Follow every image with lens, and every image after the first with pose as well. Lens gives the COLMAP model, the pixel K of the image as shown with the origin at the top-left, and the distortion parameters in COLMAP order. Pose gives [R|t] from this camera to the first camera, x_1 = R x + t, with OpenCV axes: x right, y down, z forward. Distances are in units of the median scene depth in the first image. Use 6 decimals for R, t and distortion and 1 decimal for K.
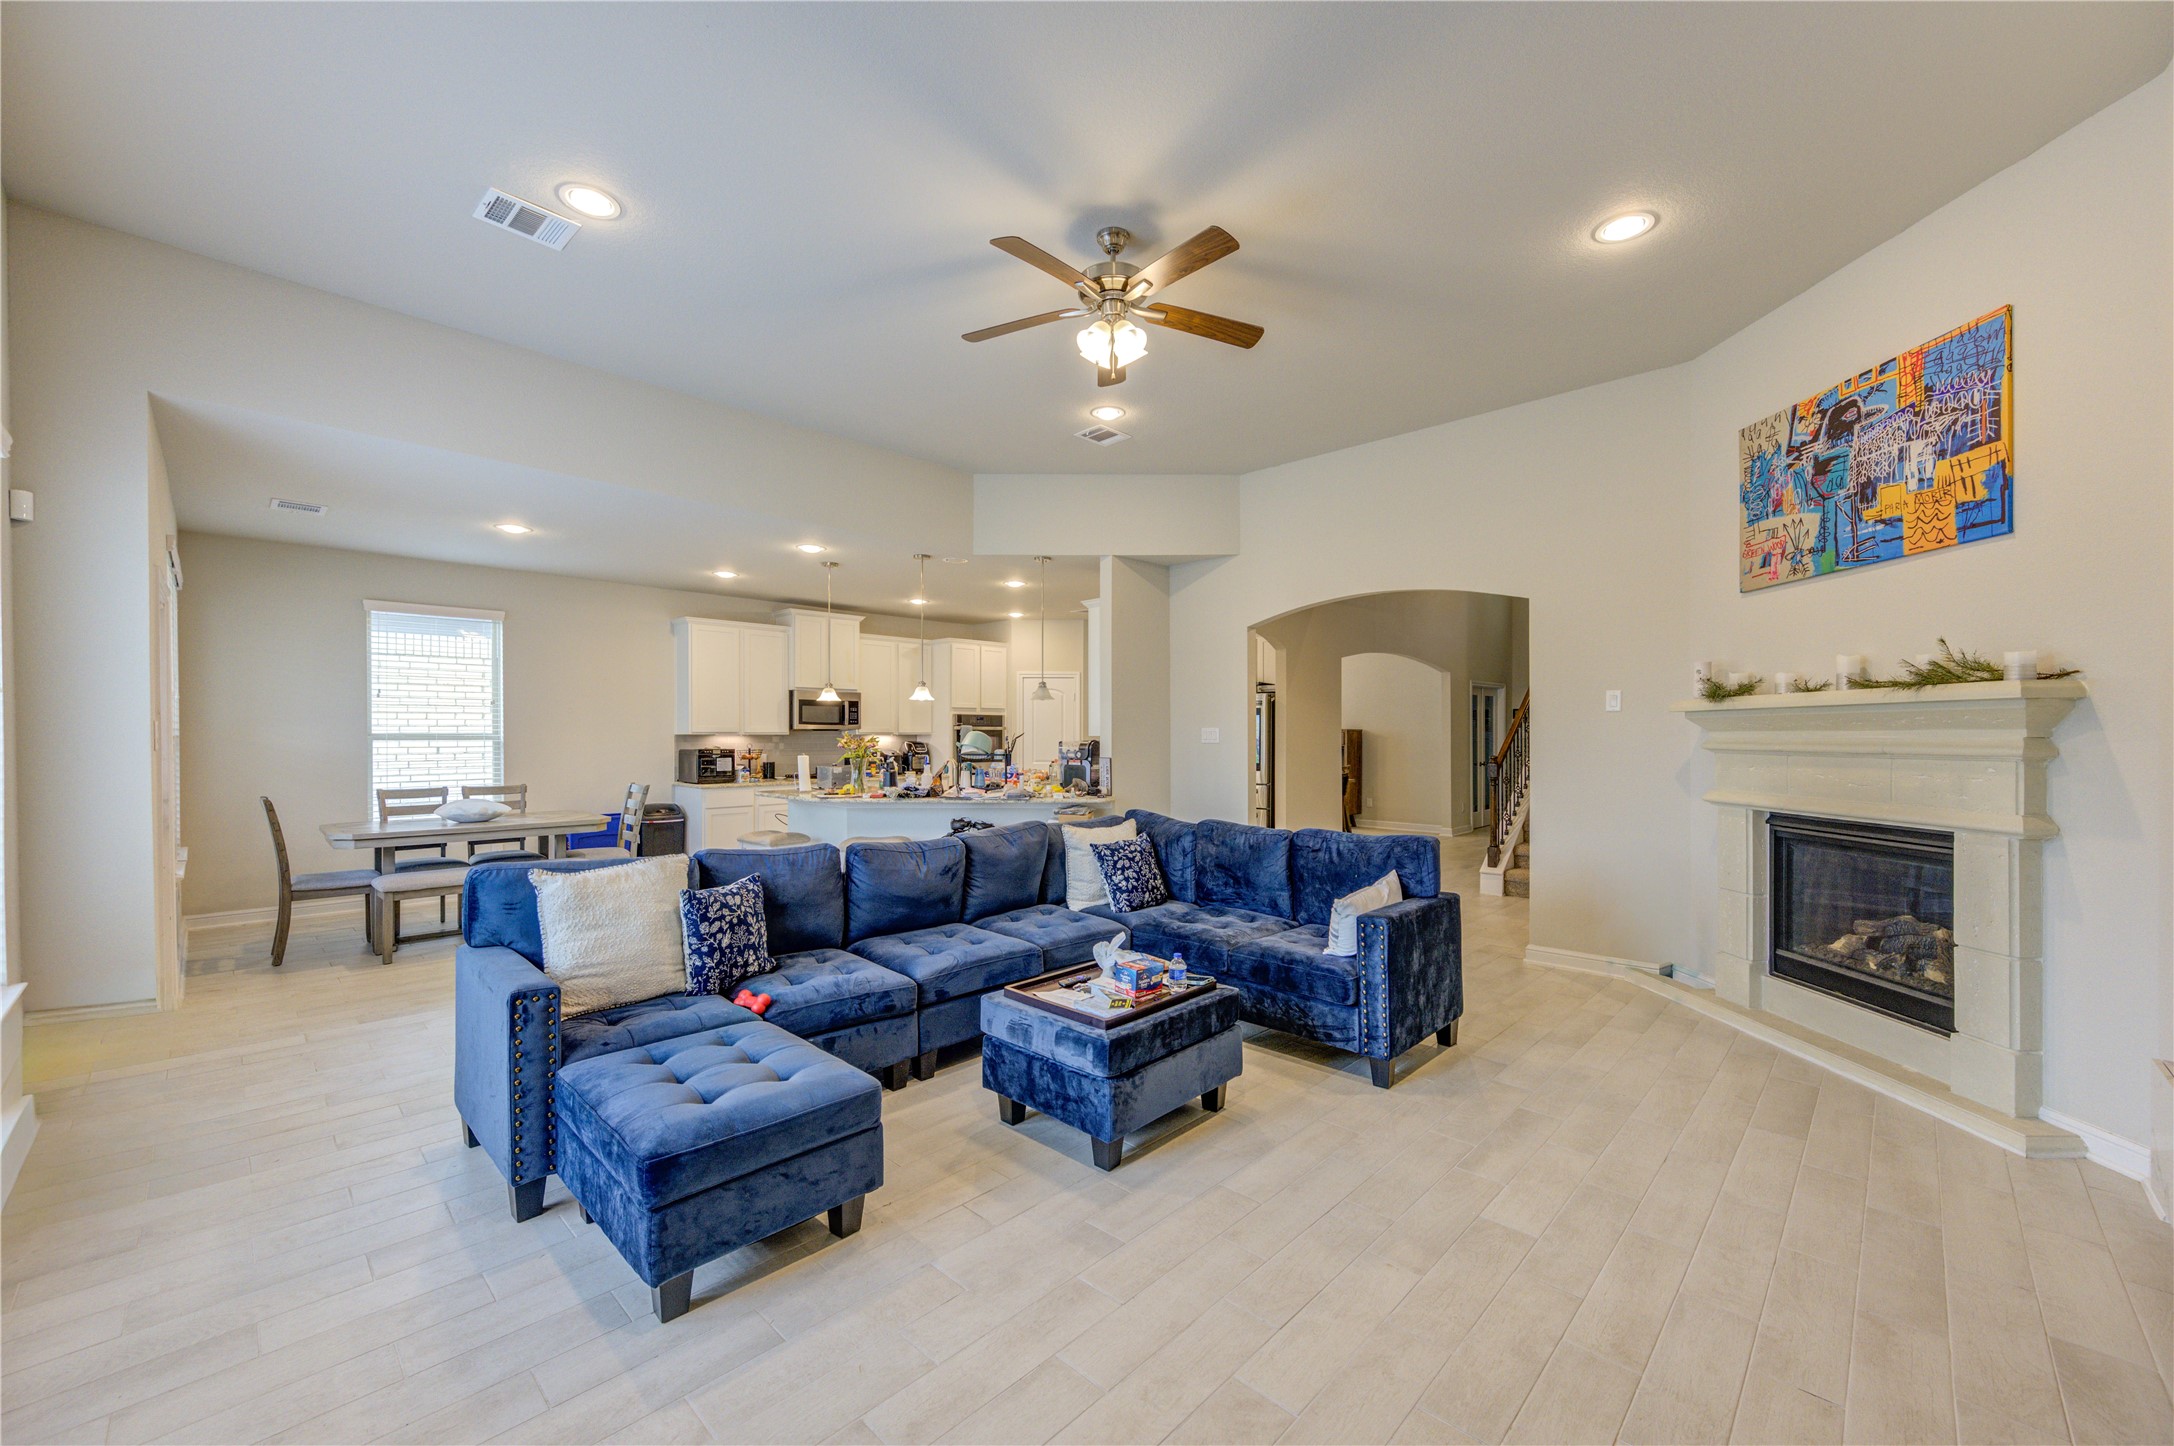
lens RADIAL K [[849.8, 0, 1093.4], [0, 849.8, 730.3], [0, 0, 1]] dist [0.001249, -0.000598]
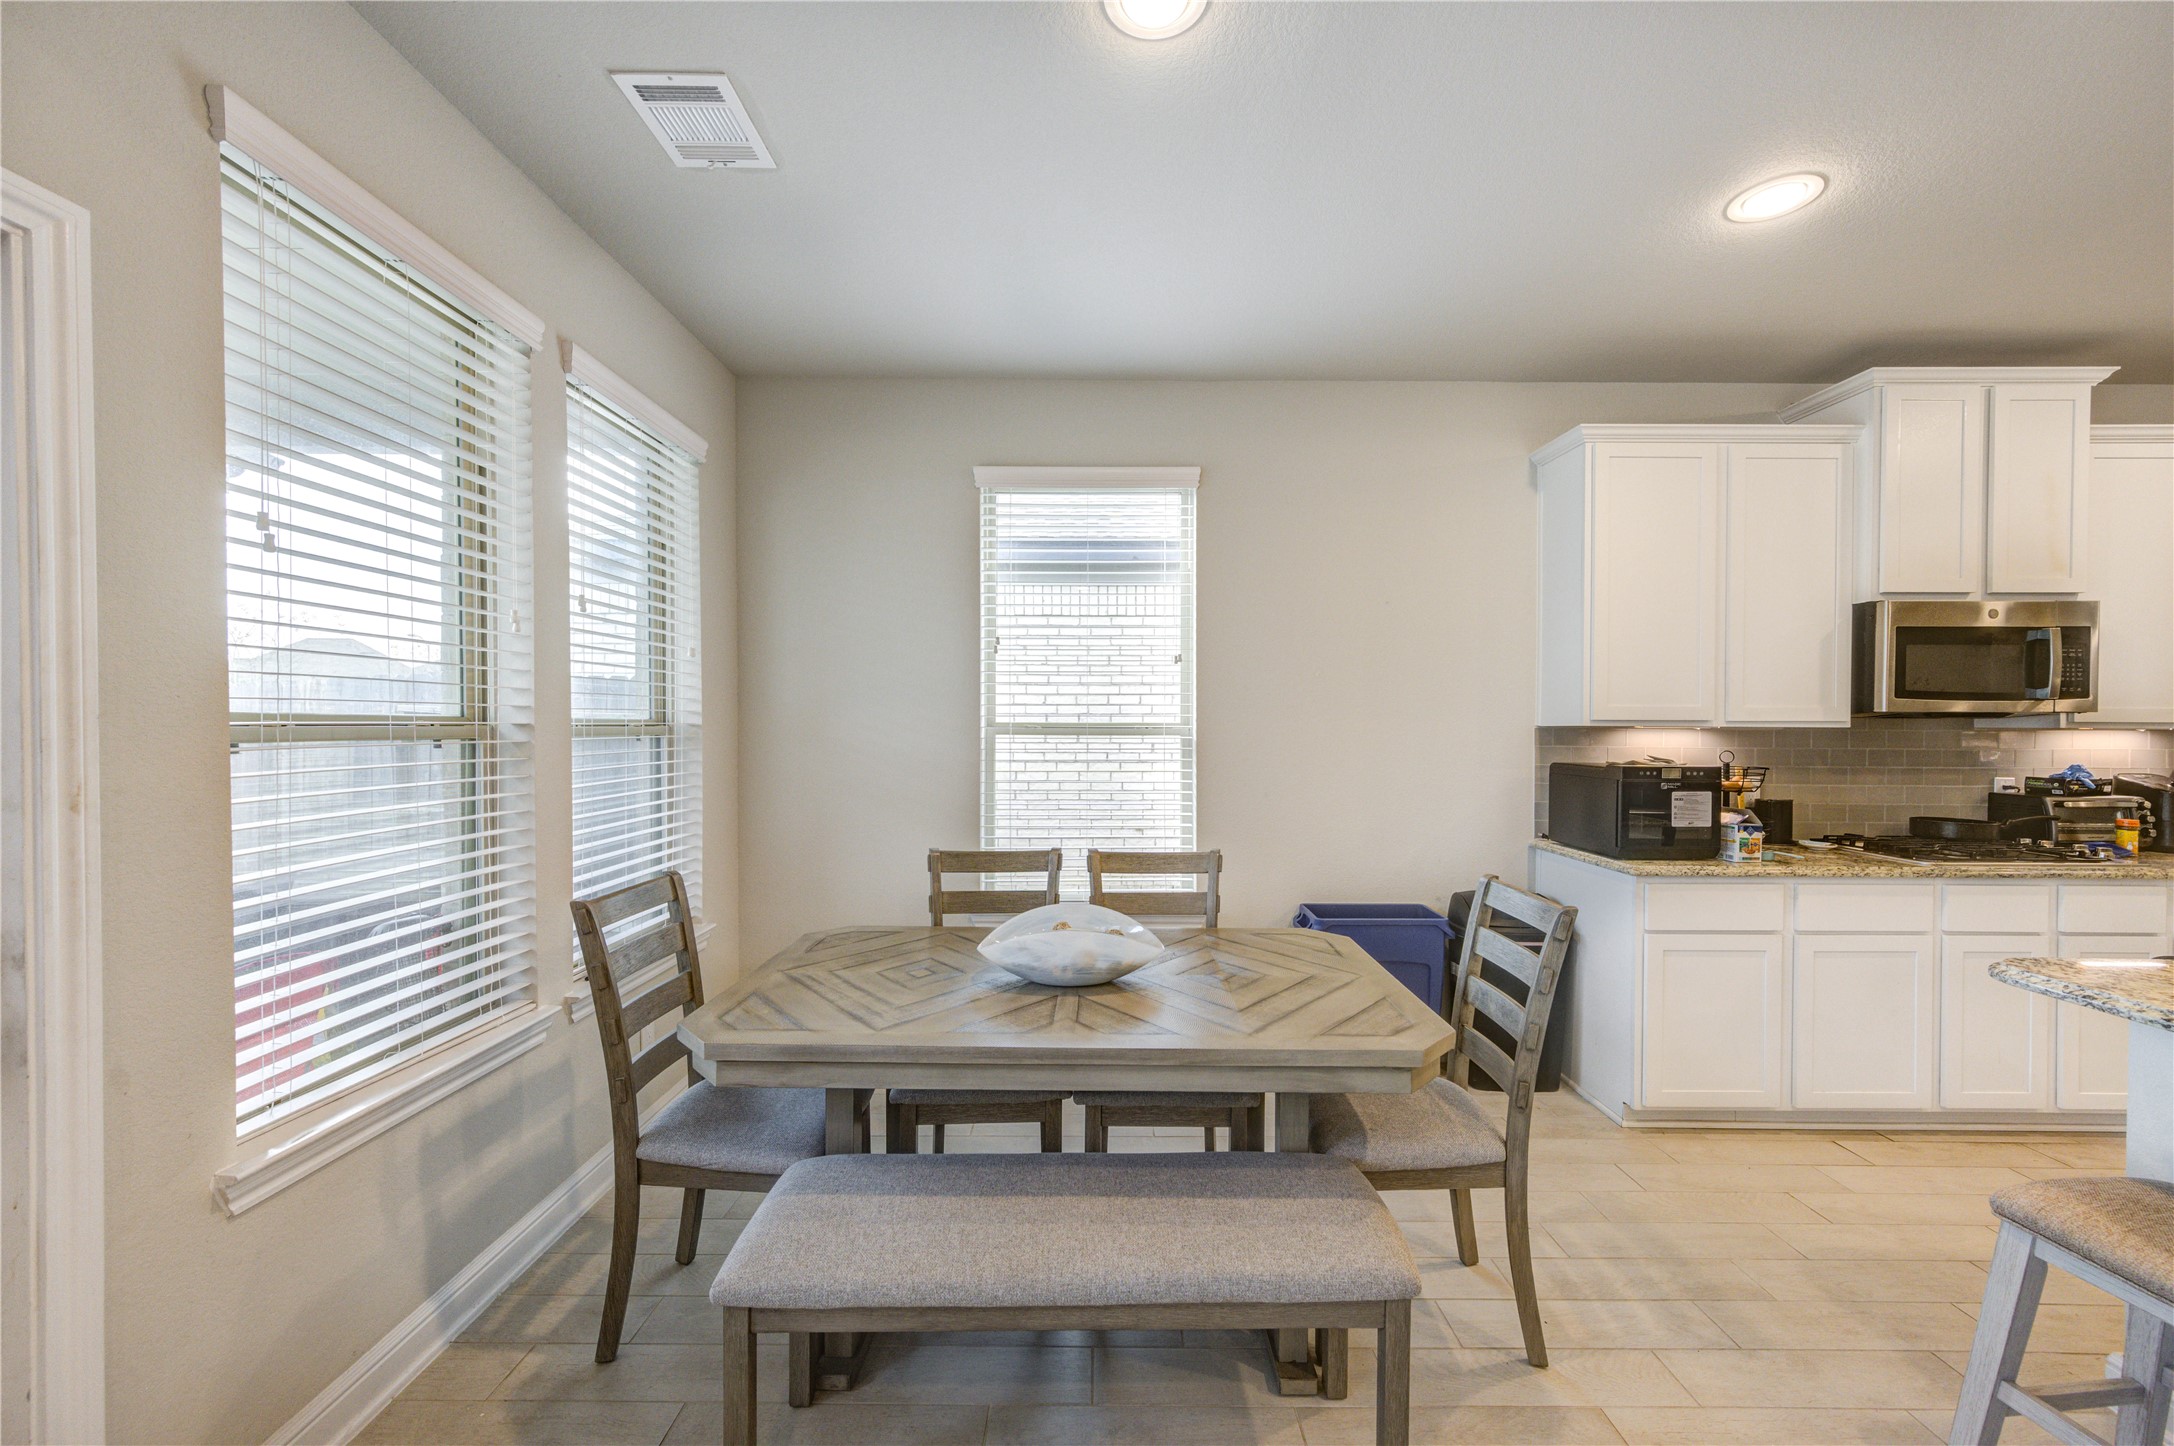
lens RADIAL K [[849.8, 0, 1098.5], [0, 849.8, 733.3], [0, 0, 1]] dist [0.001249, -0.000598]
pose [[0.695736, 0.008842, -0.718243, -0.344576], [-0.001847, 0.999943, 0.010521, 0.004256], [0.718295, -0.005993, 0.695713, 0.556358]]
